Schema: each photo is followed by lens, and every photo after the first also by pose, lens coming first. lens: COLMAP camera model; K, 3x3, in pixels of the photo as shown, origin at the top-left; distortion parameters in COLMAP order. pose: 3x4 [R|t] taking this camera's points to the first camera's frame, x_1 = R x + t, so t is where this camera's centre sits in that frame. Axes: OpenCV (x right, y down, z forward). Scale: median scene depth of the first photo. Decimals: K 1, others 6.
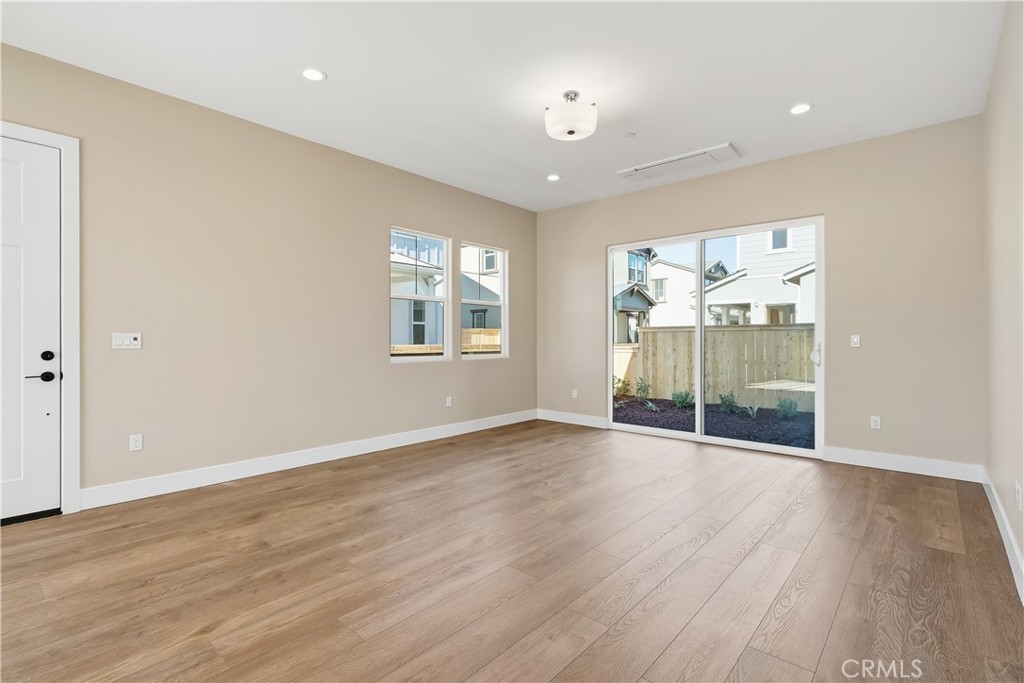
lens RADIAL K [[500.4, 0, 516.6], [0, 500.4, 336.9], [0, 0, 1]] dist [-0.000011, 0.000373]
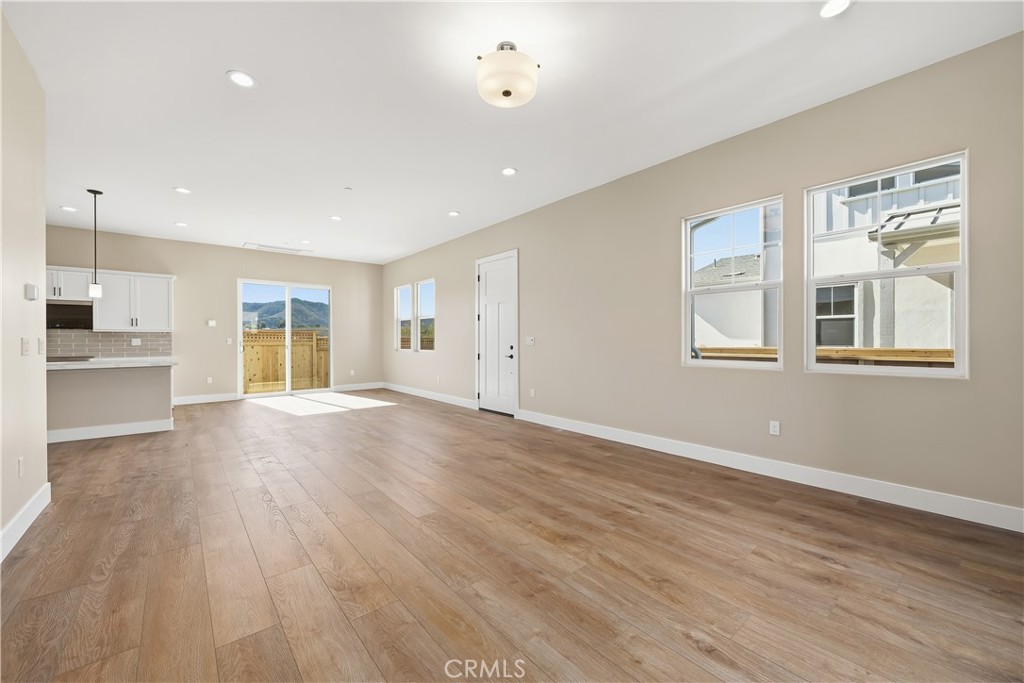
lens RADIAL K [[402.4, 0, 508.2], [0, 402.4, 339.3], [0, 0, 1]] dist [0.003075, -0.000640]
pose [[-0.163487, -0.001548, -0.986544, 0.448395], [0.007563, 0.999967, -0.002823, 0.002675], [0.986516, -0.007923, -0.163470, 0.650428]]
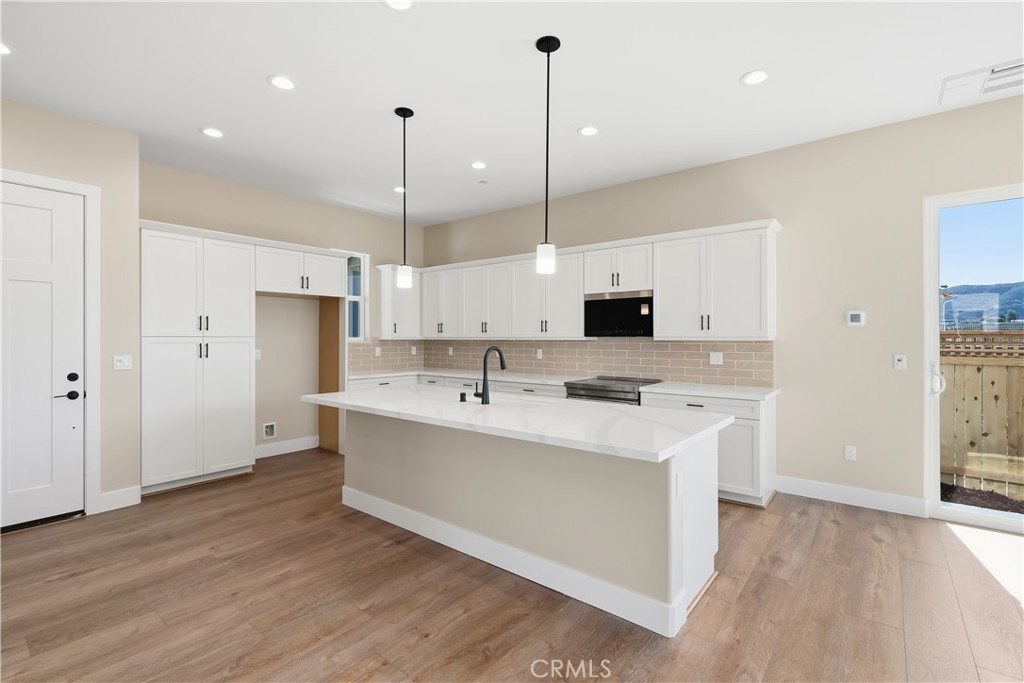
lens RADIAL K [[463.0, 0, 512.5], [0, 463.0, 338.5], [0, 0, 1]] dist [0.004081, 0.000756]
pose [[-0.999141, -0.000444, -0.041431, -0.128966], [-0.000294, 0.999993, -0.003623, -0.027224], [0.041432, -0.003607, -0.999135, 0.153428]]
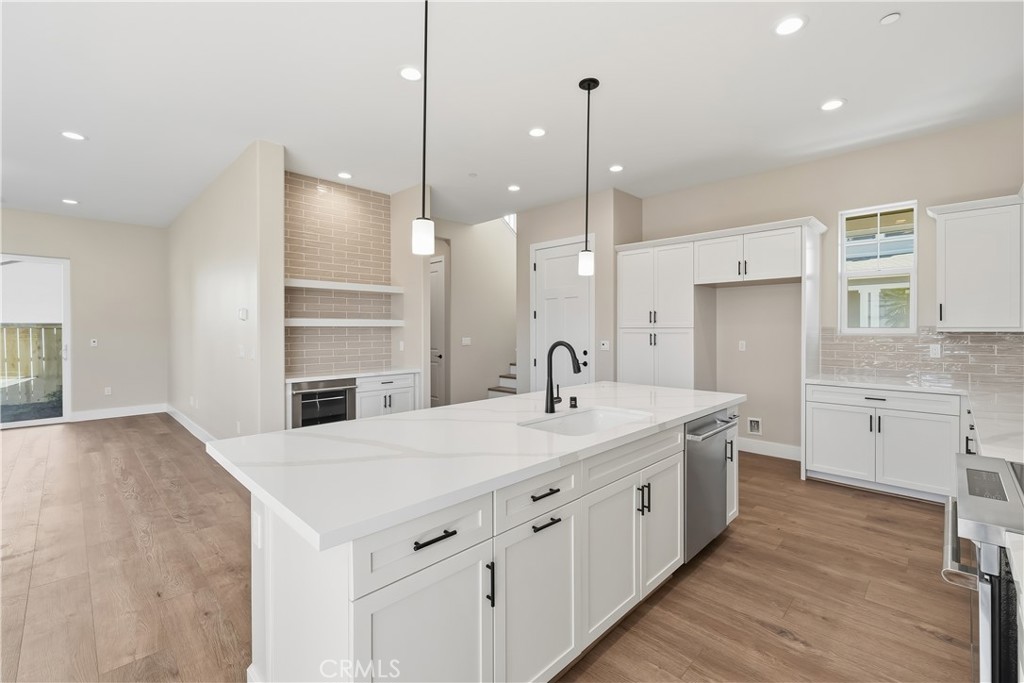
lens RADIAL K [[440.0, 0, 523.5], [0, 440.0, 336.5], [0, 0, 1]] dist [-0.000750, 0.000923]
pose [[0.049764, -0.016888, 0.998618, -0.488184], [-0.002847, 0.999851, 0.017050, -0.029722], [-0.998757, -0.003691, 0.049709, -0.328707]]
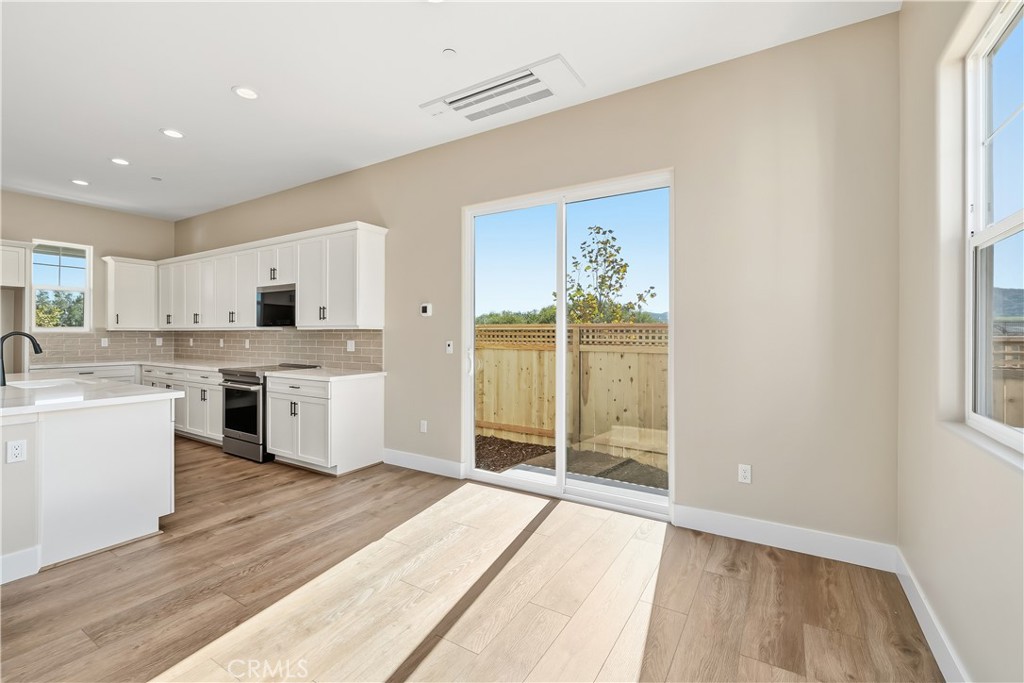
lens RADIAL K [[440.0, 0, 520.2], [0, 440.0, 331.5], [0, 0, 1]] dist [-0.000750, 0.000923]
pose [[-0.985309, -0.004376, -0.170723, -0.600129], [-0.002014, 0.999900, -0.014004, -0.014652], [0.170767, -0.013455, -0.985219, 0.240990]]
